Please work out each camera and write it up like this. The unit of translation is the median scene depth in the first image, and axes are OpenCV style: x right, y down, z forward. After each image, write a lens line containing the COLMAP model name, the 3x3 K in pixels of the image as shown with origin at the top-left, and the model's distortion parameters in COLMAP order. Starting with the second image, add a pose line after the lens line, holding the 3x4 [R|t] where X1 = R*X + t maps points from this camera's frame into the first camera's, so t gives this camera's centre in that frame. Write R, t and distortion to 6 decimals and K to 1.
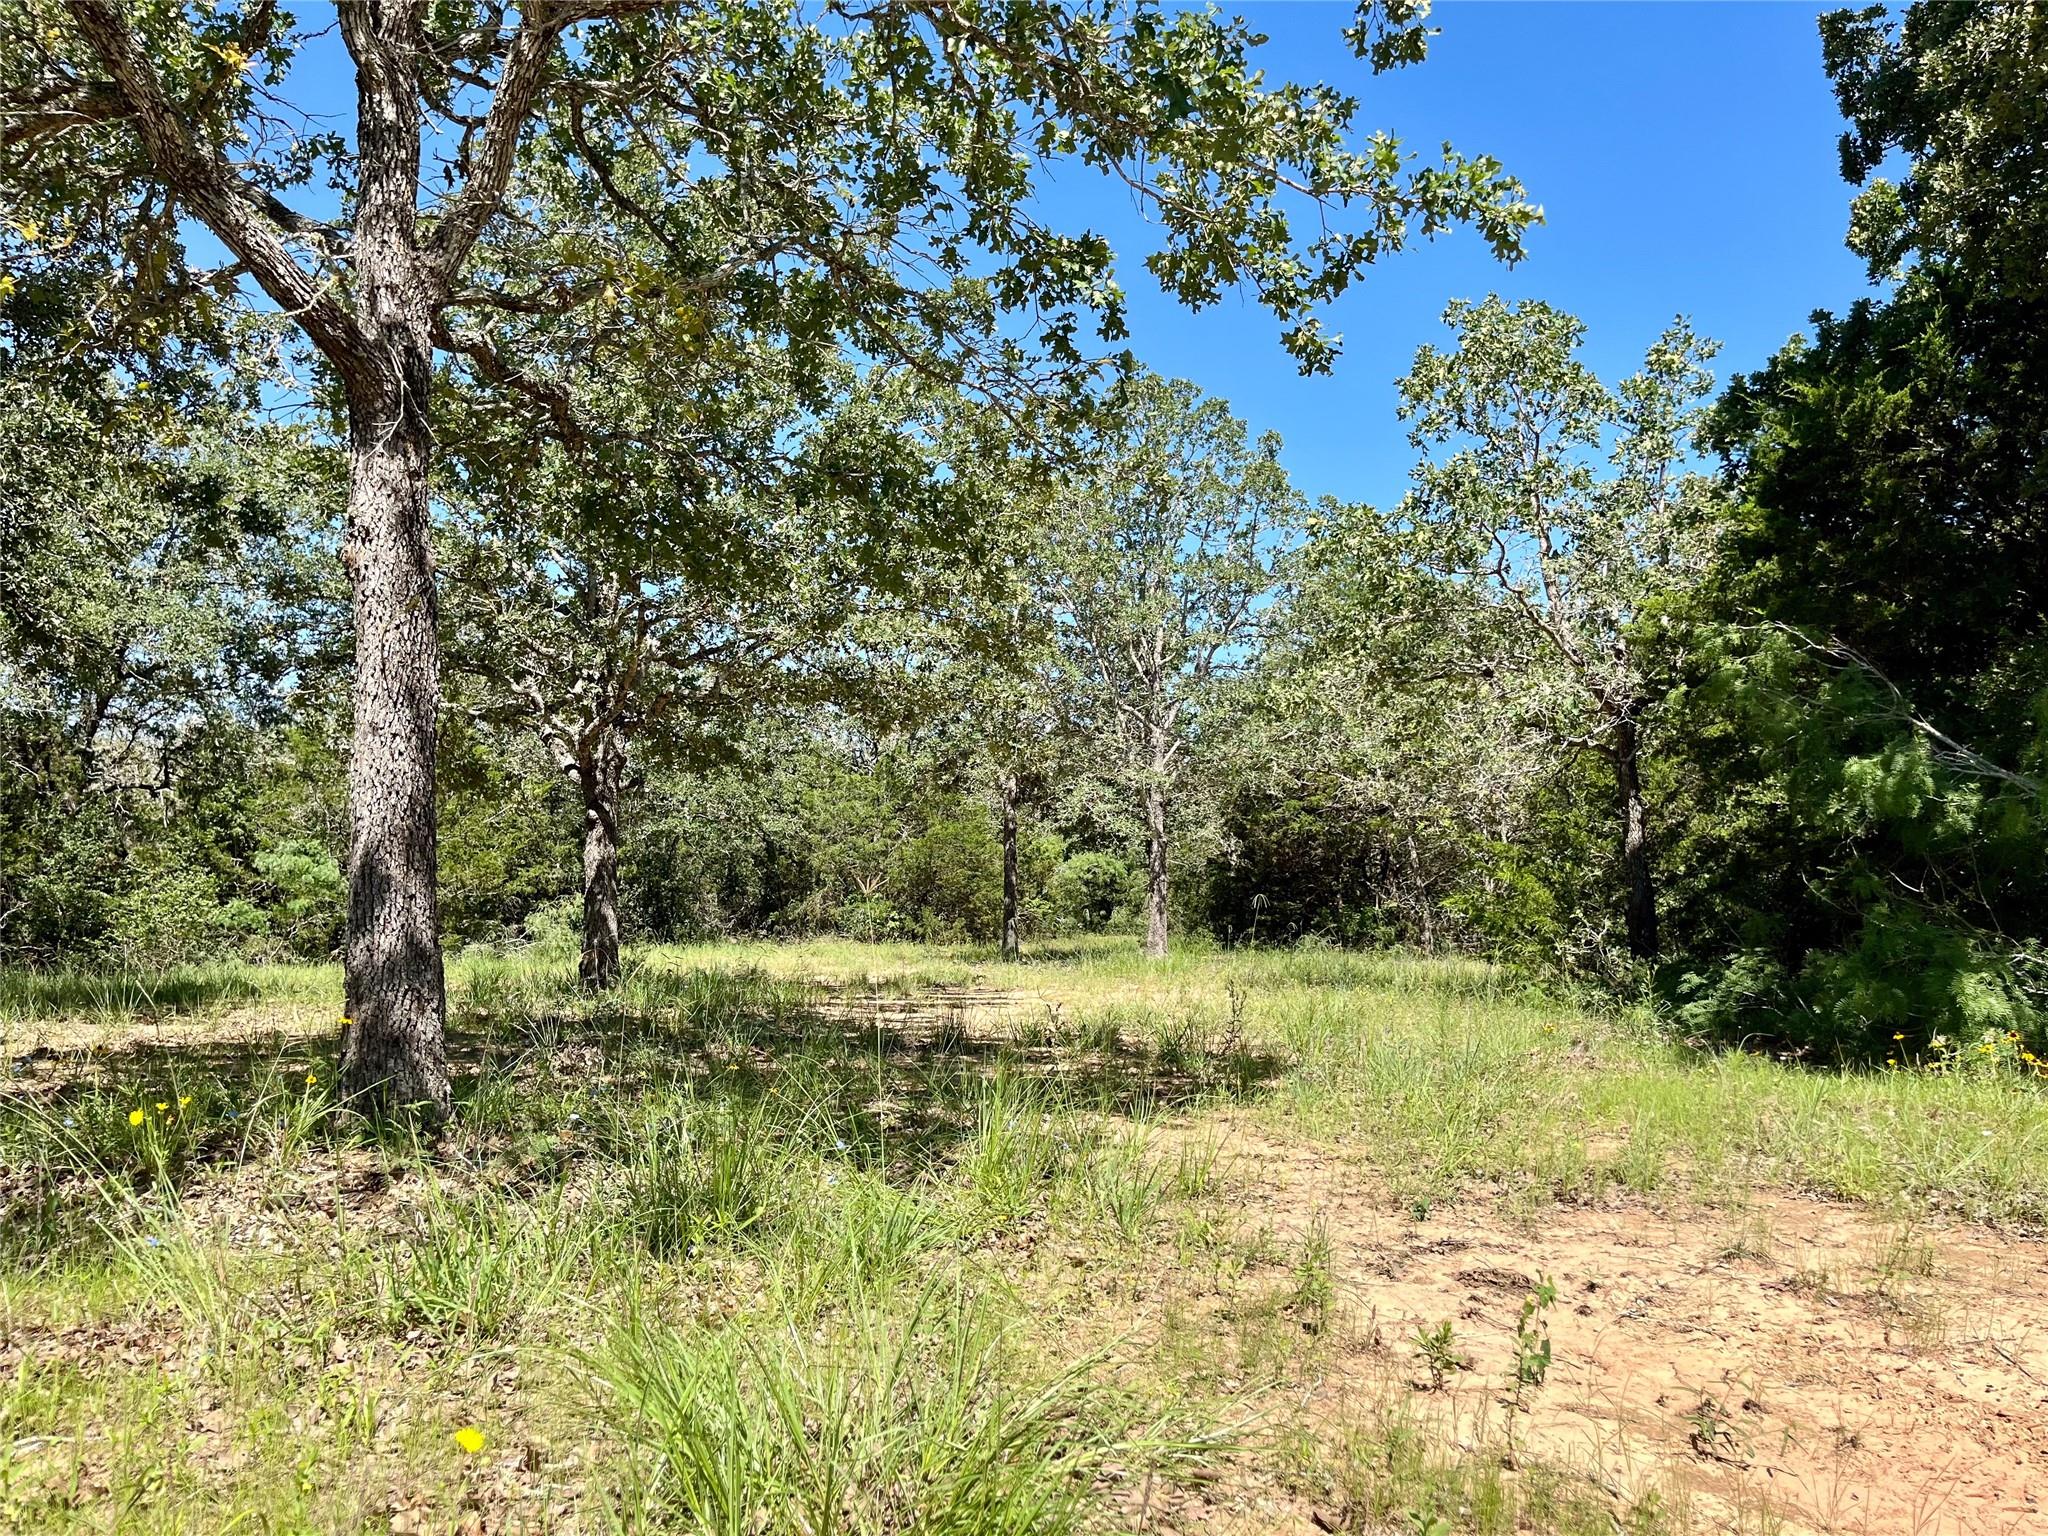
lens RADIAL K [[1555.8, 0, 1026.7], [0, 1555.8, 774.5], [0, 0, 1]] dist [0.077582, -0.112457]
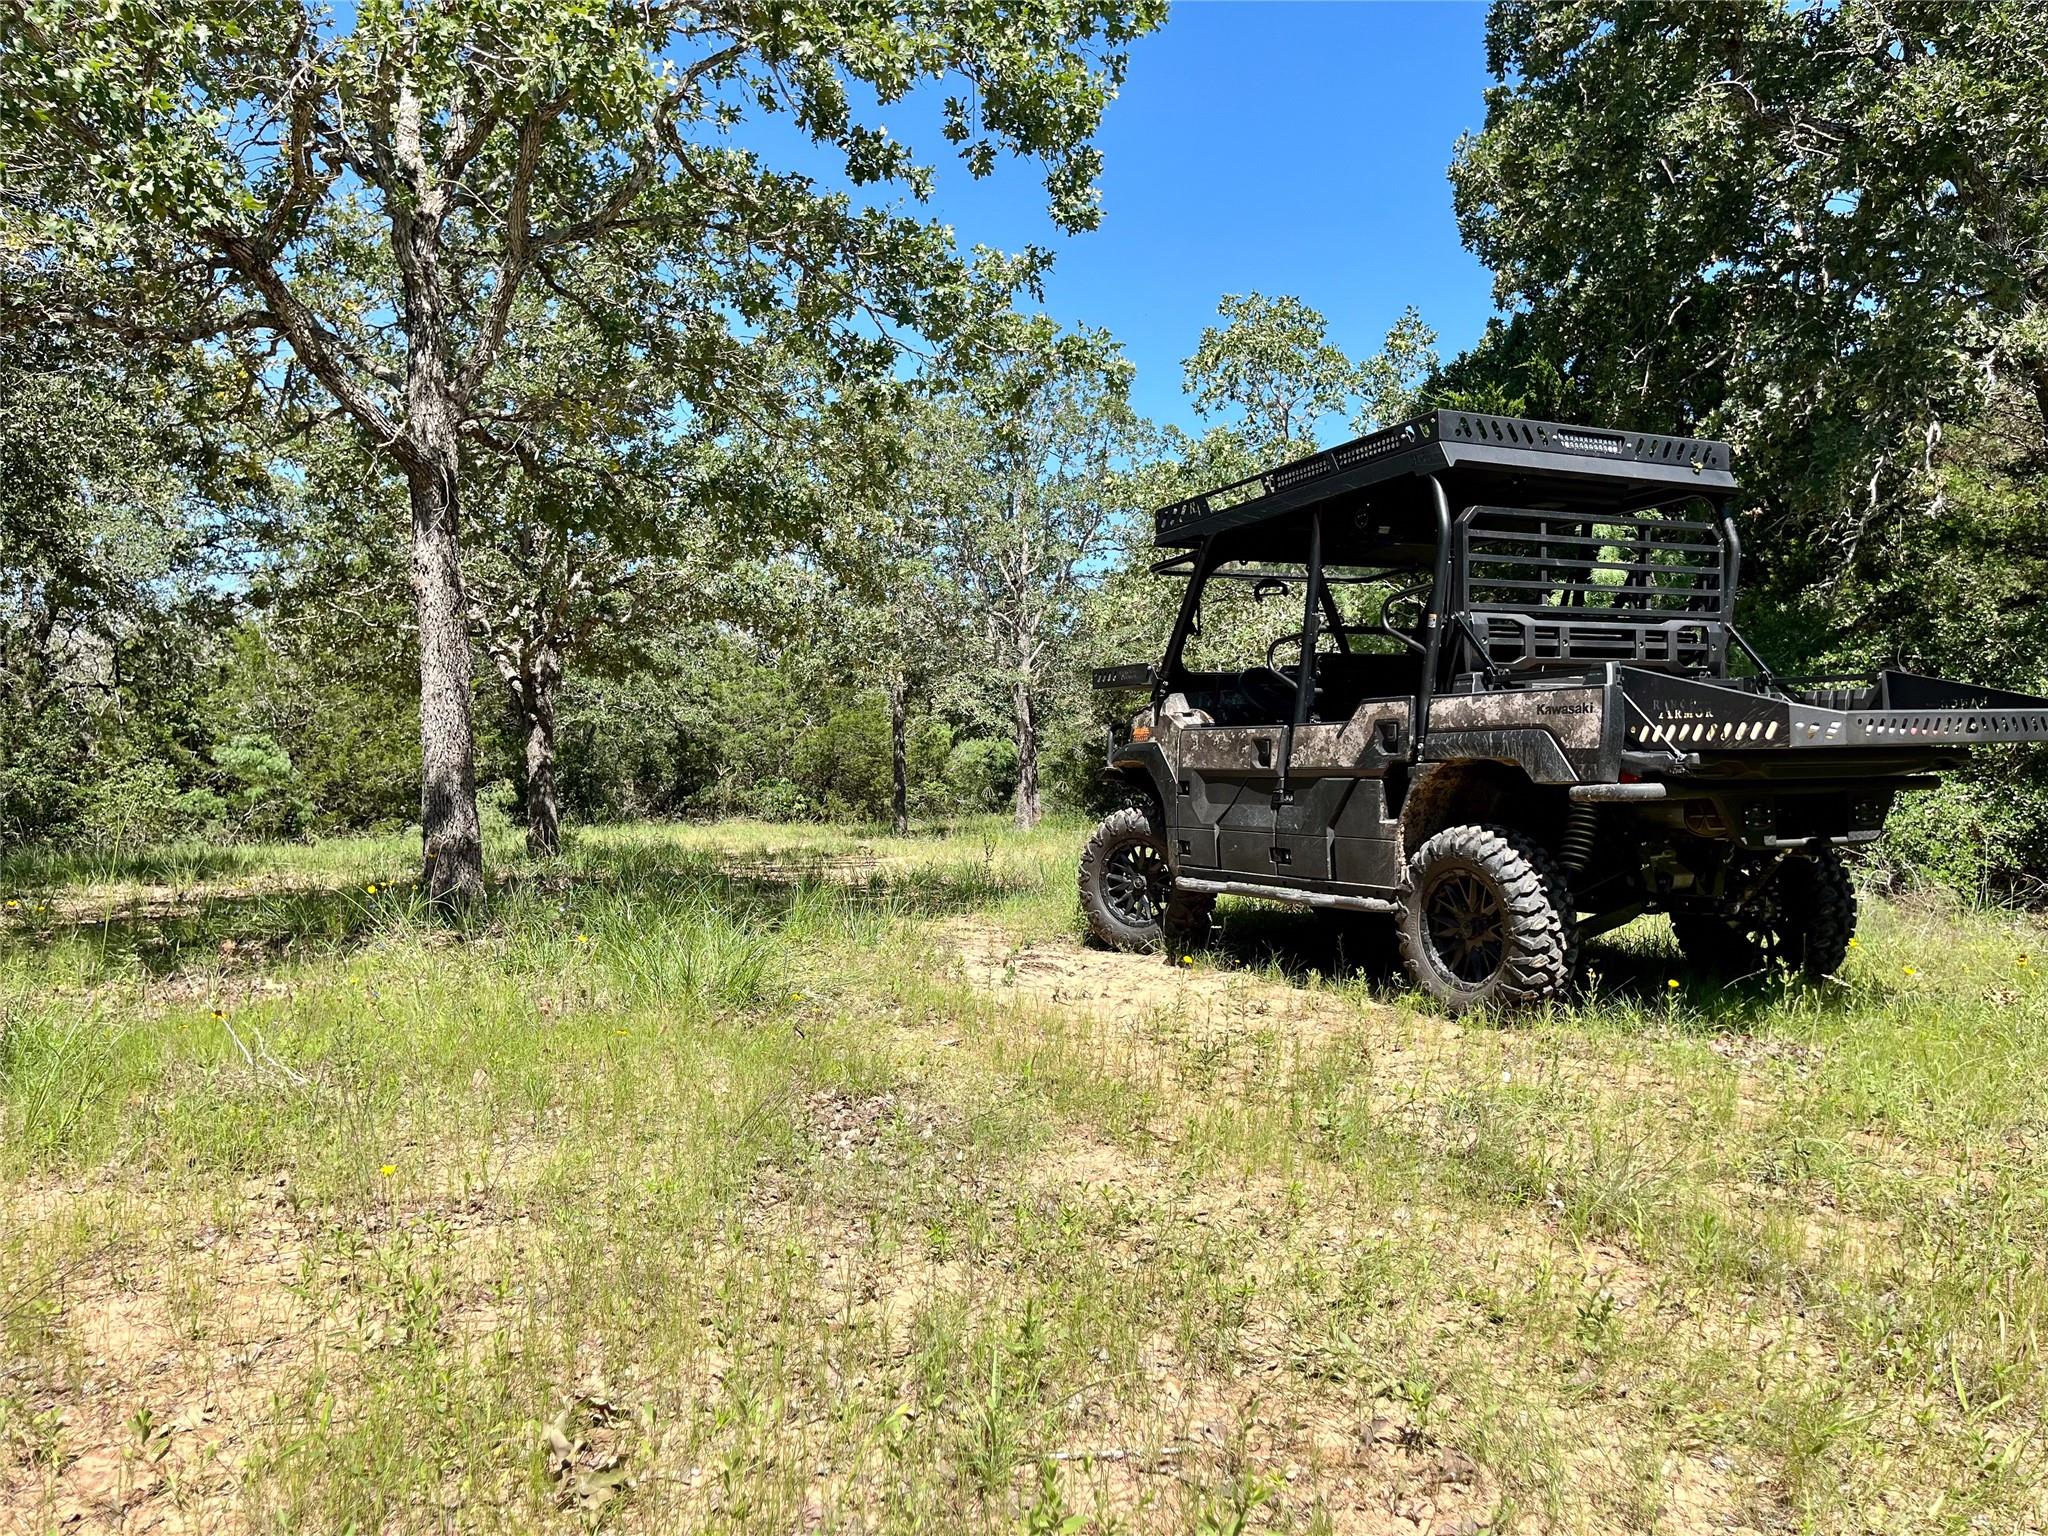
lens RADIAL K [[1555.8, 0, 1026.7], [0, 1555.8, 774.5], [0, 0, 1]] dist [0.077582, -0.112457]
pose [[0.998556, -0.009569, 0.052865, 0.024948], [0.005559, 0.997131, 0.075493, -0.011076], [-0.053436, -0.075090, 0.995744, -0.138554]]
